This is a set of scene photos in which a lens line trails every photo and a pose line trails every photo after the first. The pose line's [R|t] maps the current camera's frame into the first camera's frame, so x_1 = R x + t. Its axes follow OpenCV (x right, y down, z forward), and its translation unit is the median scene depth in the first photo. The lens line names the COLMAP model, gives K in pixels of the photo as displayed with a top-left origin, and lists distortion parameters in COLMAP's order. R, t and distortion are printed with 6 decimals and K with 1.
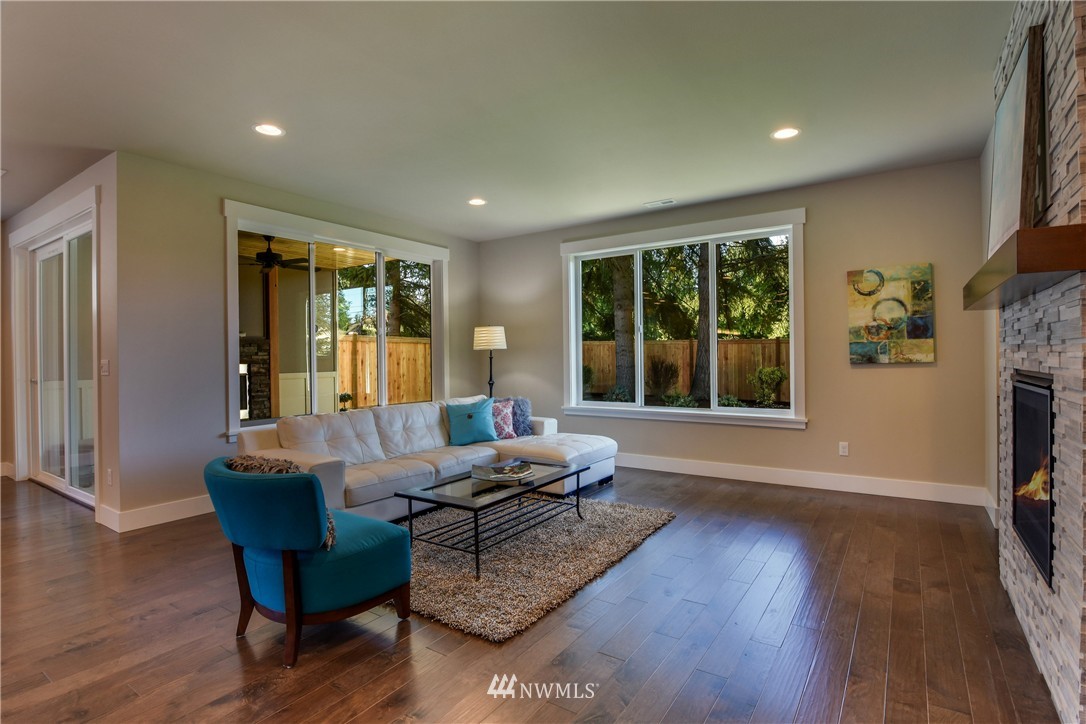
lens RADIAL K [[537.7, 0, 563.7], [0, 537.7, 361.5], [0, 0, 1]] dist [0.000737, -0.000063]
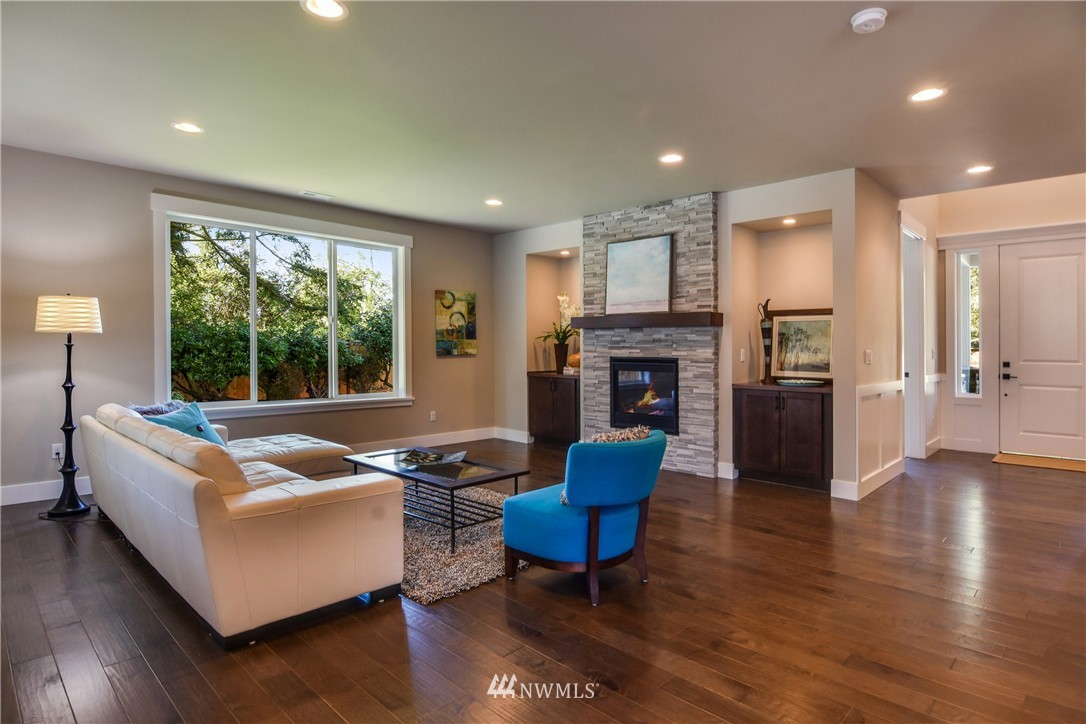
lens RADIAL K [[588.6, 0, 512.3], [0, 588.6, 347.7], [0, 0, 1]] dist [0.000081, -0.000512]
pose [[0.212584, 0.012980, 0.977057, -0.952715], [-0.000512, 0.999913, -0.013173, 0.004713], [-0.977143, 0.002300, 0.212572, 0.483822]]
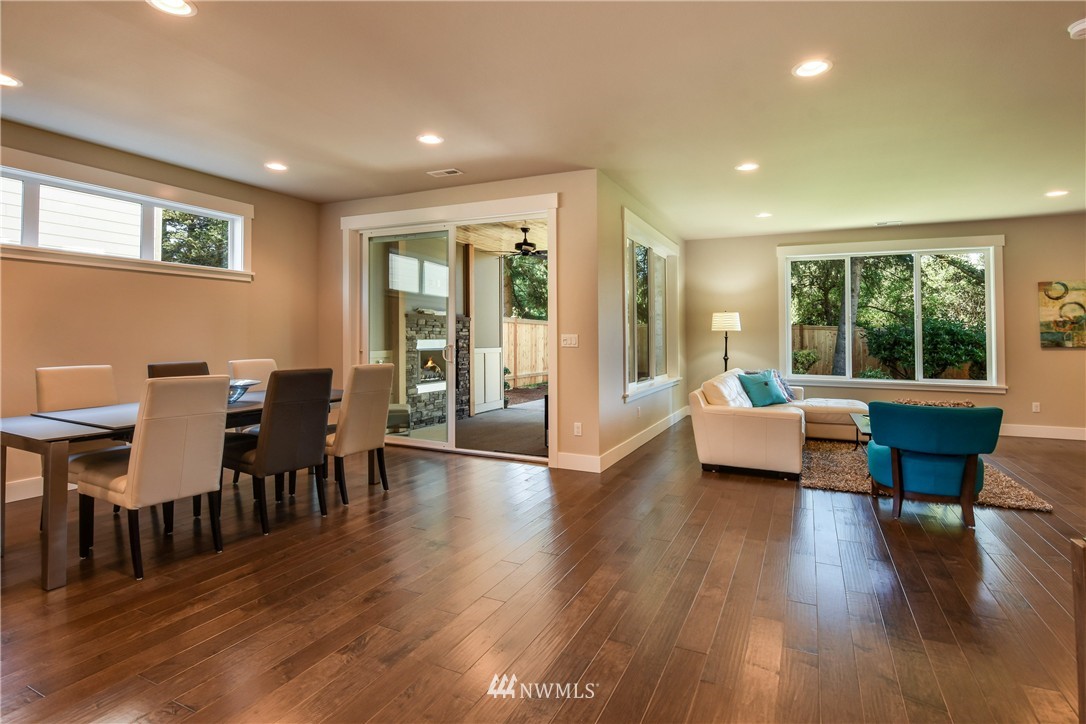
lens RADIAL K [[546.4, 0, 563.9], [0, 546.4, 328.7], [0, 0, 1]] dist [0.002088, -0.011288]
pose [[0.988544, 0.021032, 0.149462, -0.940608], [-0.017166, 0.999485, -0.027109, 0.016434], [-0.149955, 0.024233, 0.988396, -0.232496]]
